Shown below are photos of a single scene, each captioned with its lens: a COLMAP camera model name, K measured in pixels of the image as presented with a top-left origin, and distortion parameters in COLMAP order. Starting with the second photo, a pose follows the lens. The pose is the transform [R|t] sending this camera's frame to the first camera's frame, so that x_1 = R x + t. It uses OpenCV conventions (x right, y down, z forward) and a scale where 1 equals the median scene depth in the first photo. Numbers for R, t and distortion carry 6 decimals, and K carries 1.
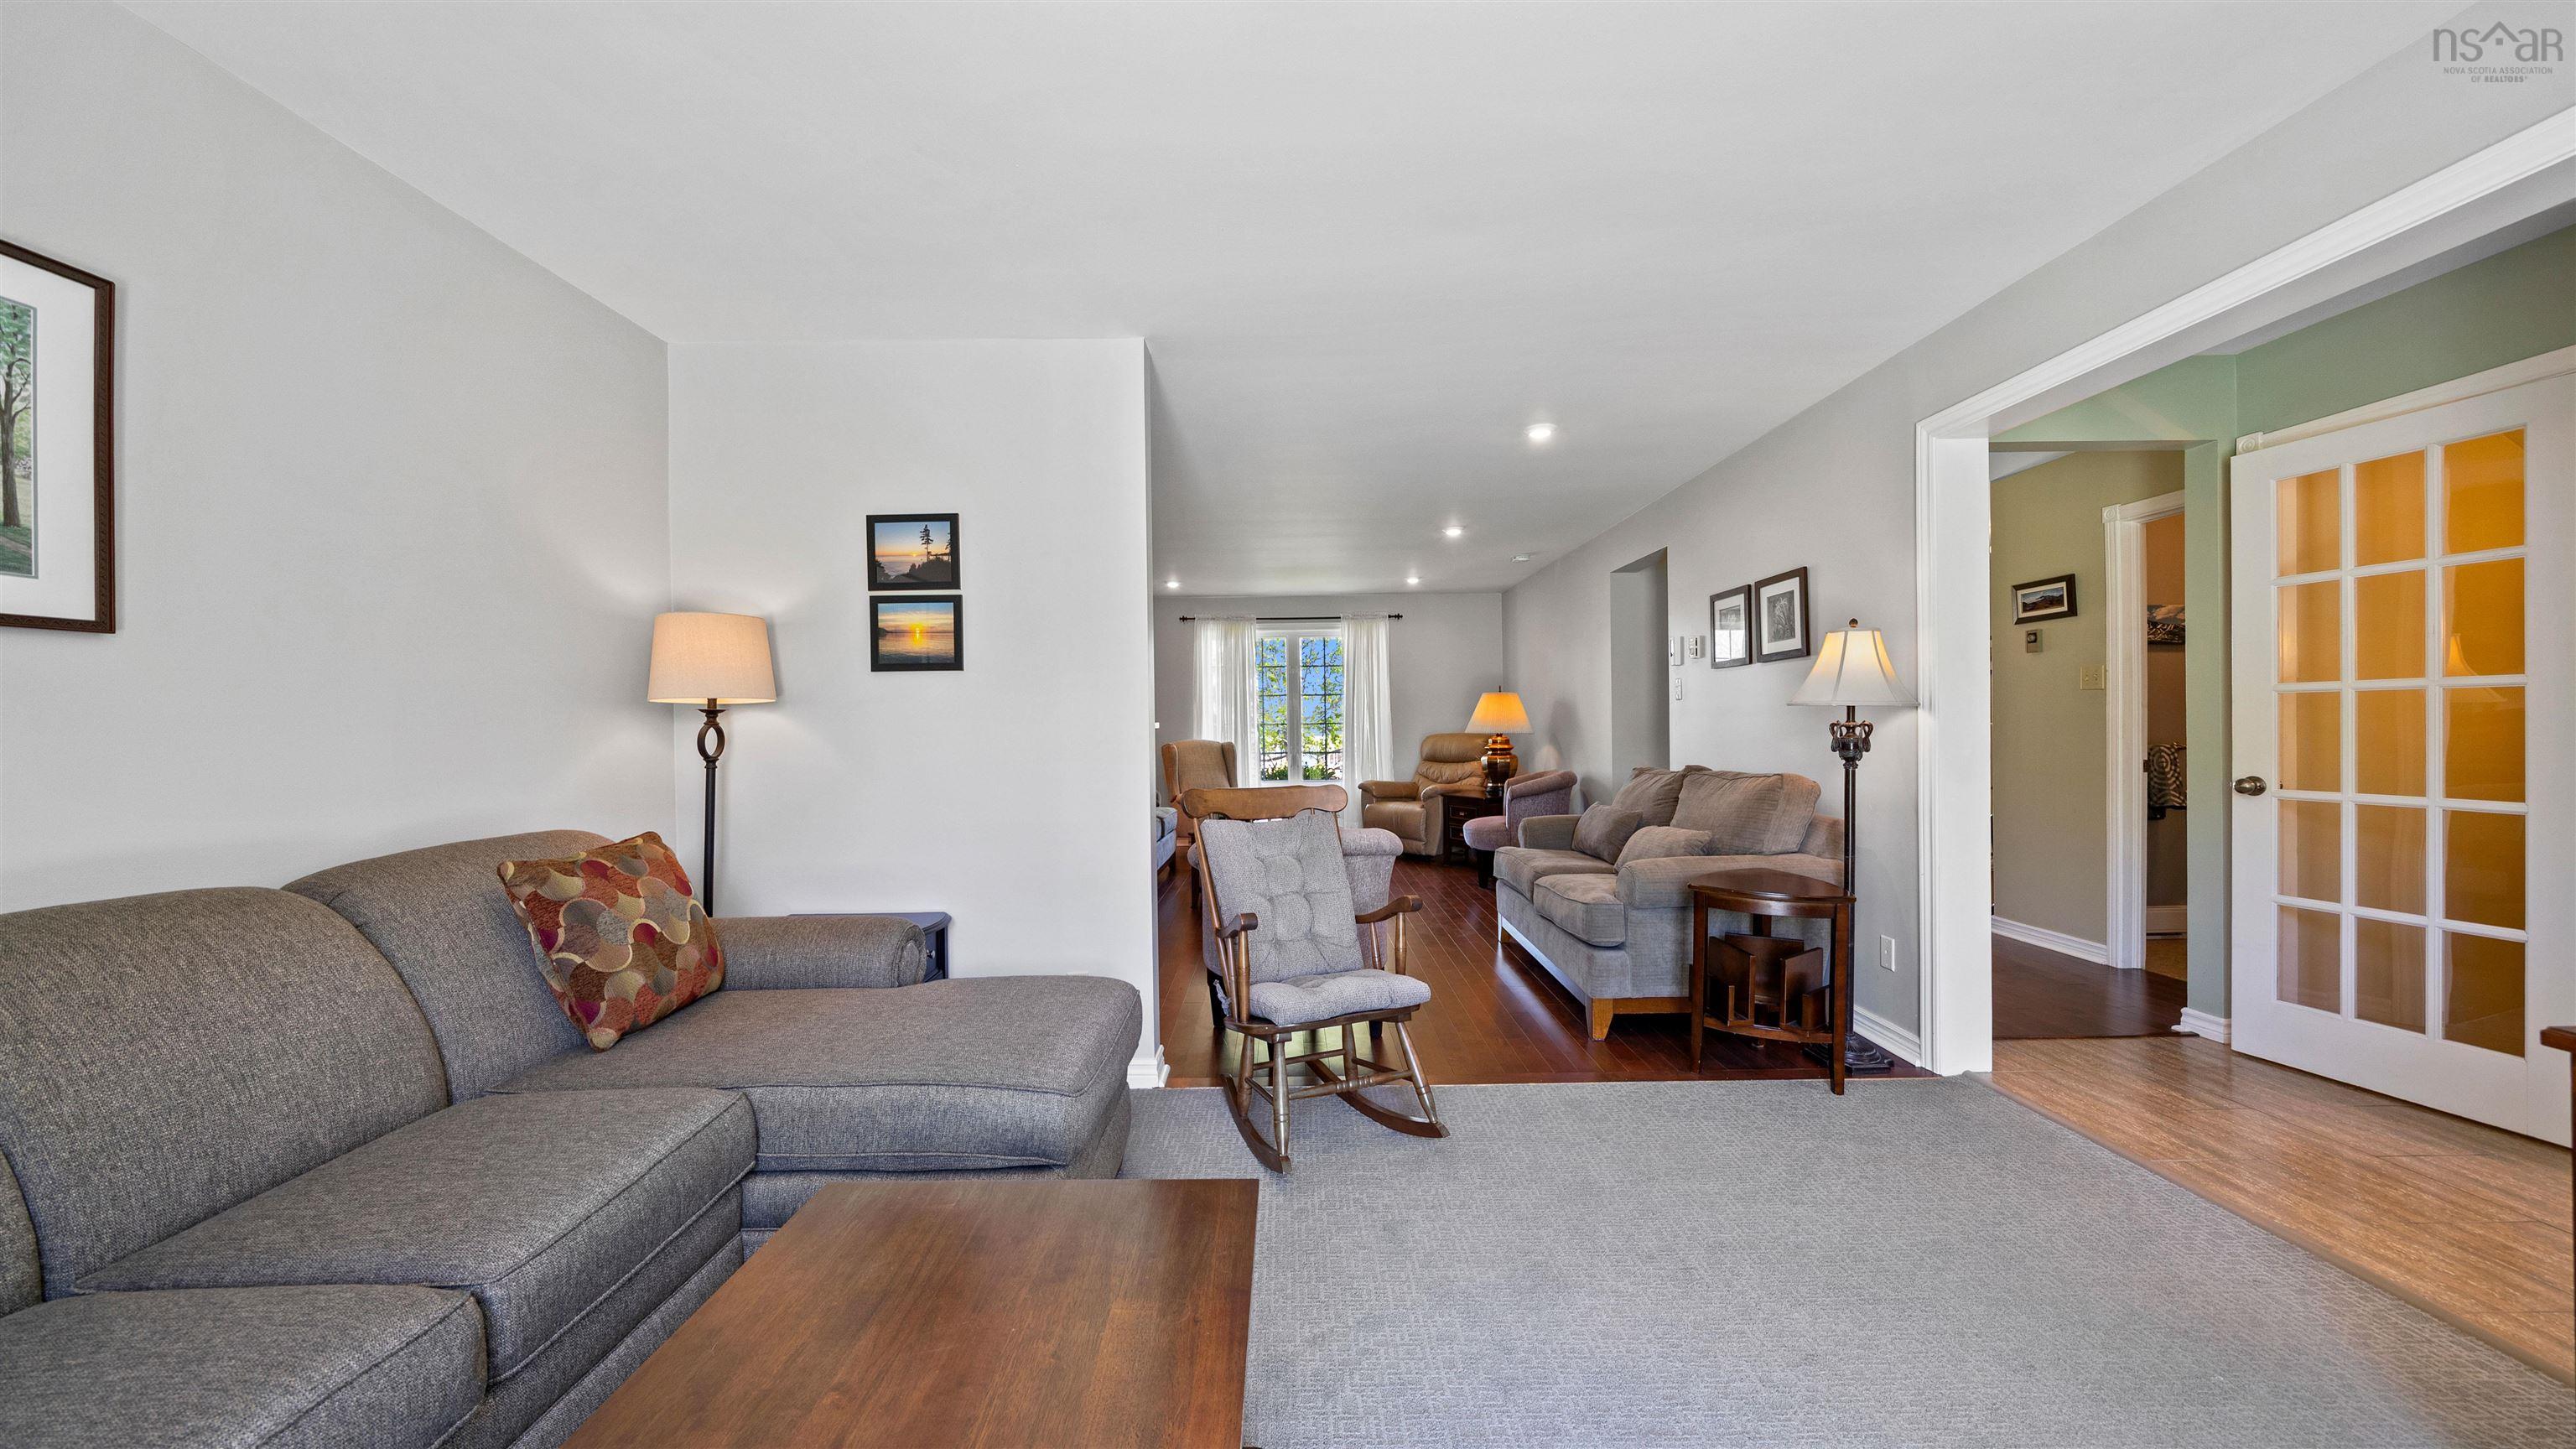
lens RADIAL K [[891.3, 0, 1287.9], [0, 891.3, 731.9], [0, 0, 1]] dist [-0.006095, 0.000140]
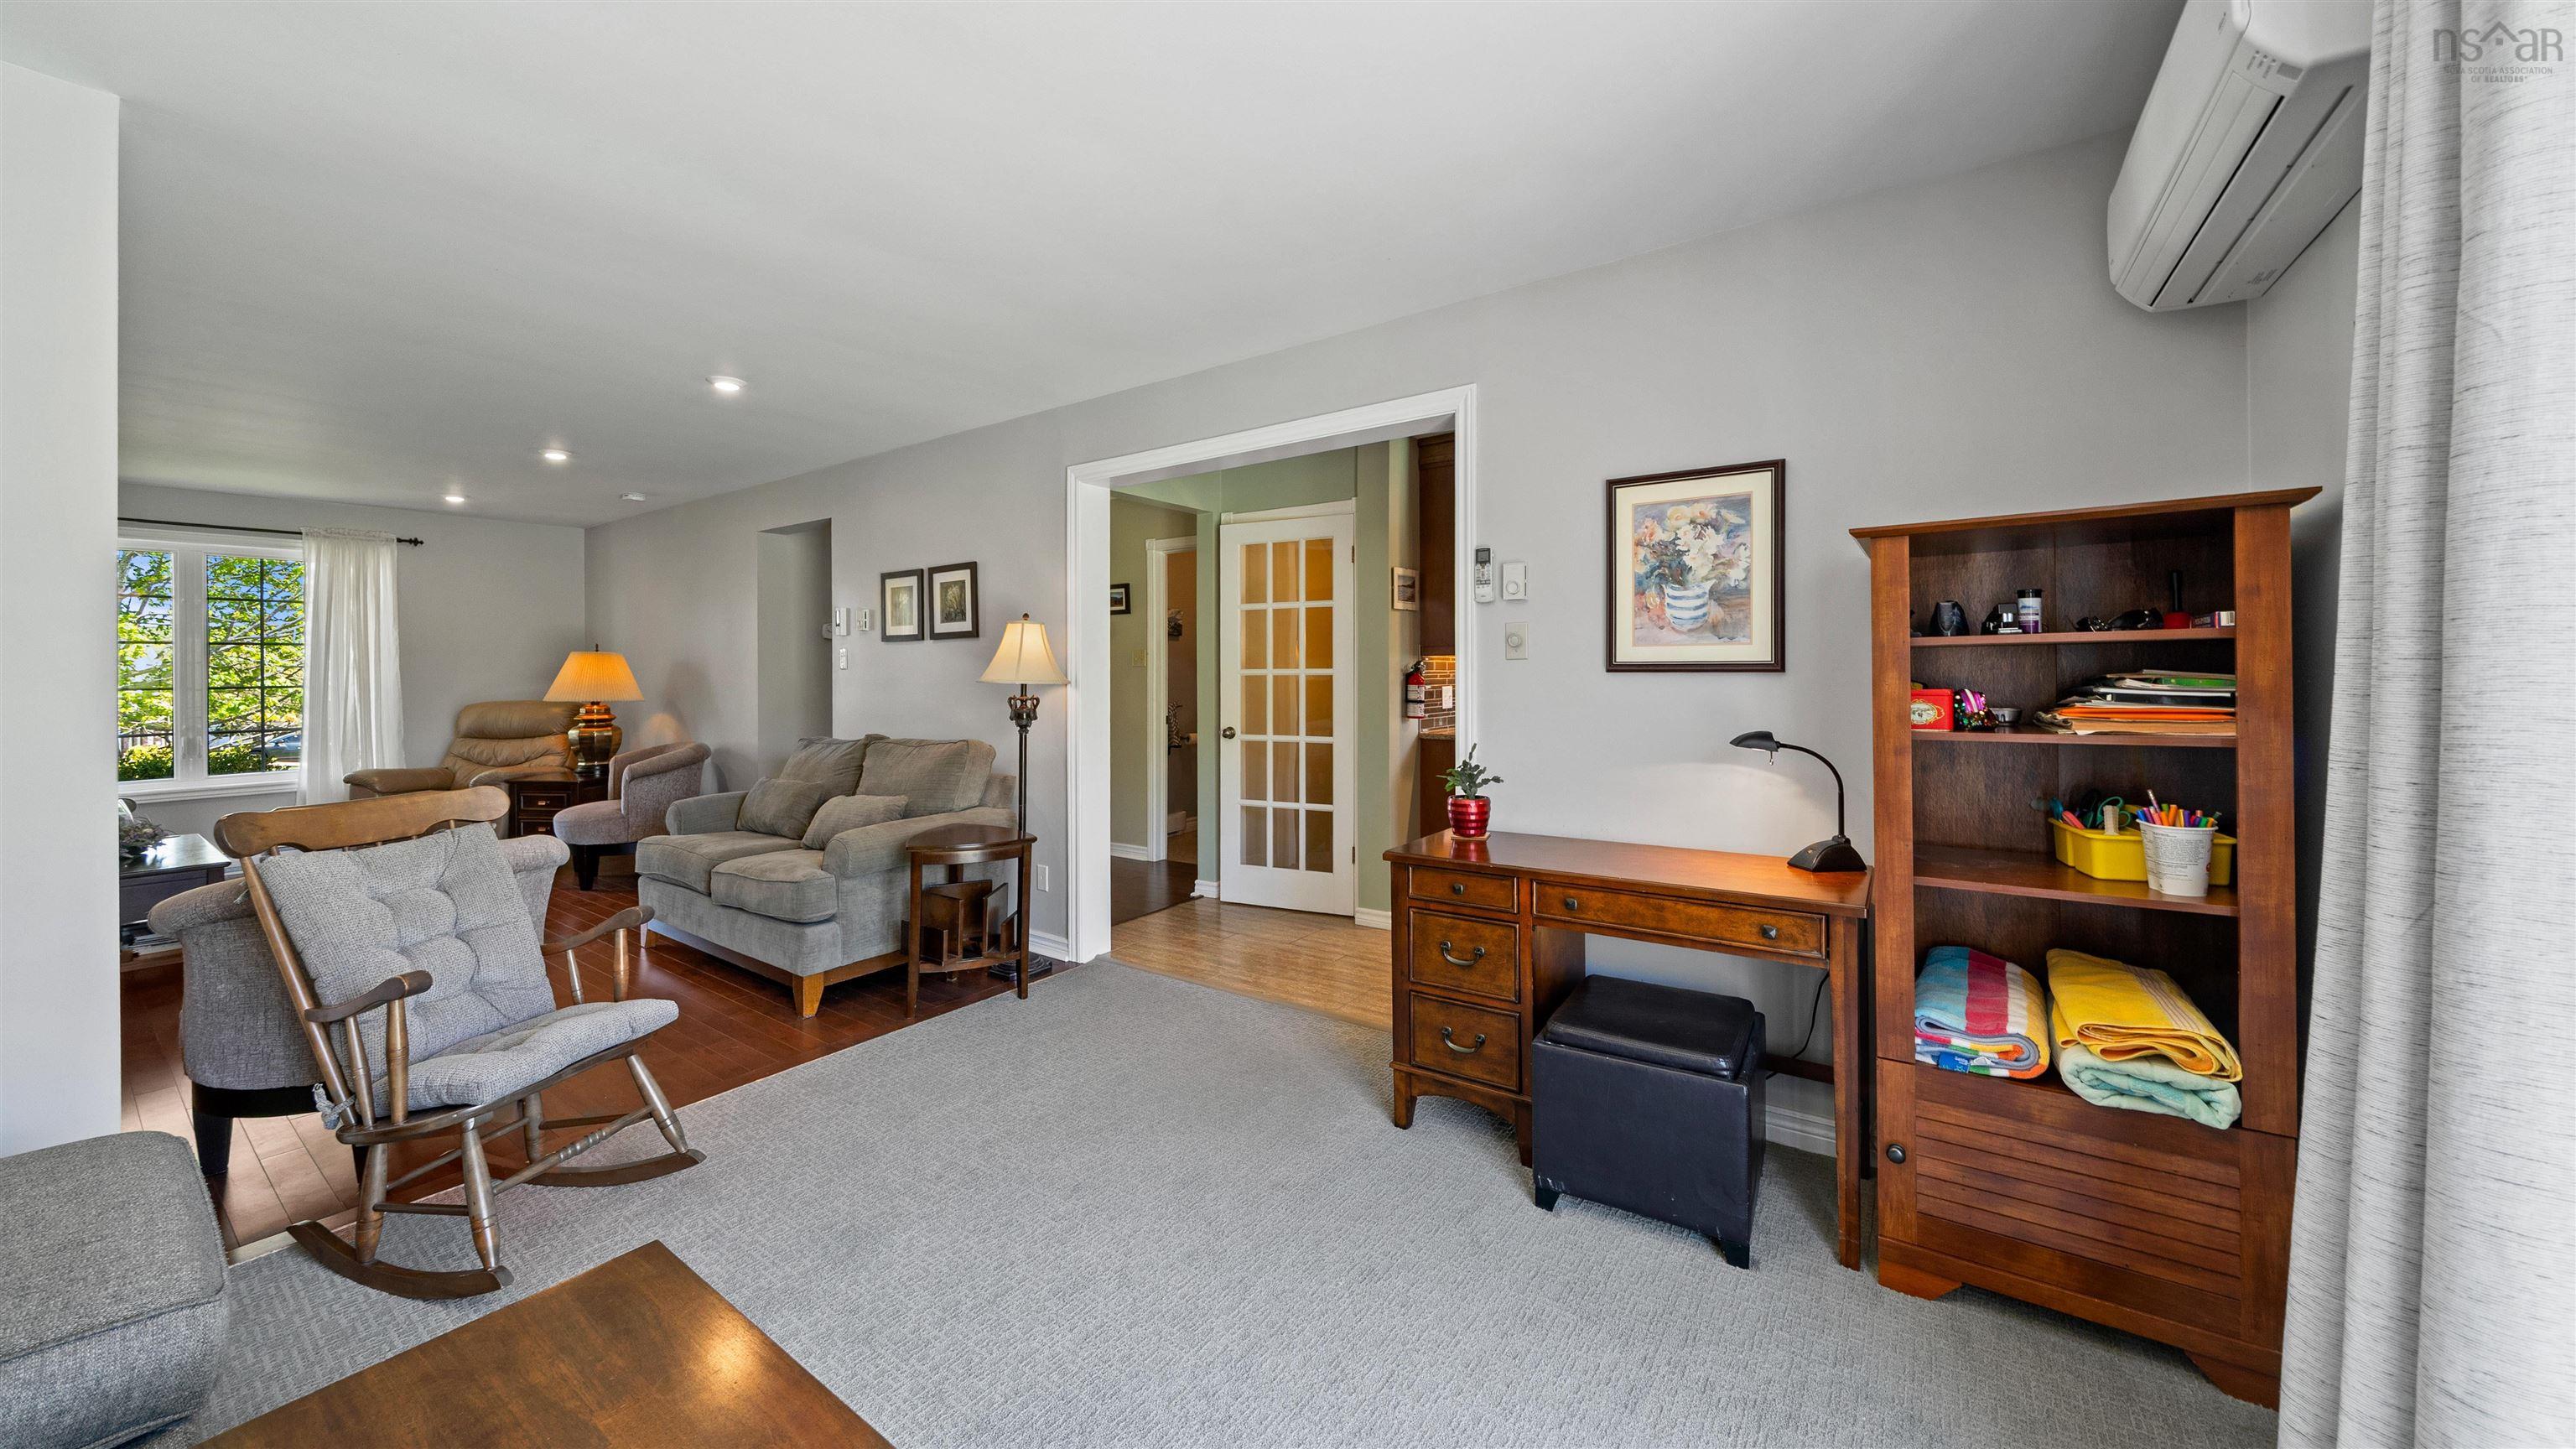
lens RADIAL K [[891.3, 0, 1293.4], [0, 891.3, 679.4], [0, 0, 1]] dist [-0.006095, 0.000140]
pose [[0.574719, 0.003757, 0.818342, -0.163625], [0.004226, 0.999963, -0.007558, -0.023309], [-0.818340, 0.007802, 0.574682, -0.020334]]
